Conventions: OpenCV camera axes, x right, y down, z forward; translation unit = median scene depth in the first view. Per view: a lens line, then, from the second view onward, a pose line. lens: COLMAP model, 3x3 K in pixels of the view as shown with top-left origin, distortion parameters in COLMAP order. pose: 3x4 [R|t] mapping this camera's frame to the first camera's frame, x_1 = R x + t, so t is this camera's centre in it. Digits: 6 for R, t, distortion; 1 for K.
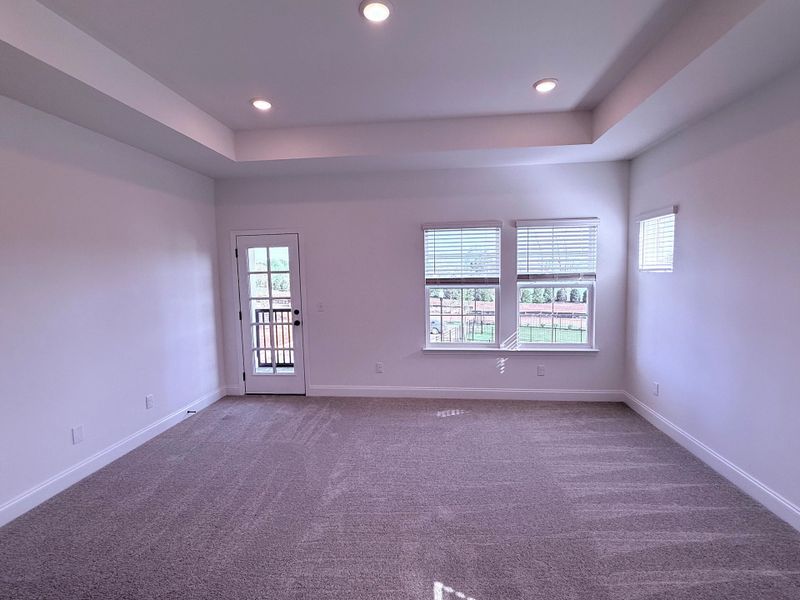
lens RADIAL K [[385.4, 0, 405.2], [0, 385.4, 300.4], [0, 0, 1]] dist [-0.000378, -0.000305]
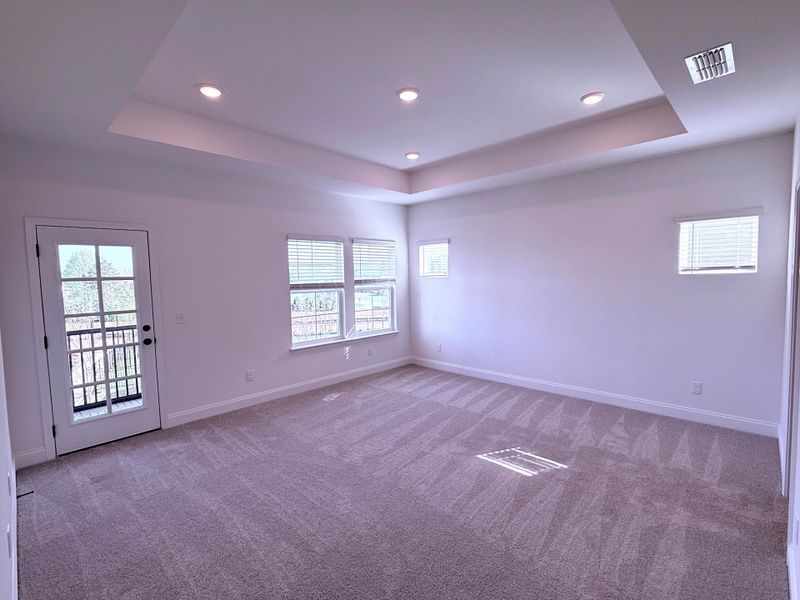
lens RADIAL K [[385.4, 0, 405.2], [0, 385.4, 300.4], [0, 0, 1]] dist [-0.000378, -0.000305]
pose [[0.603823, -0.045084, 0.795842, -0.626997], [0.074277, 0.997238, 0.000138, 0.013512], [-0.793650, 0.059029, 0.605504, 0.084408]]
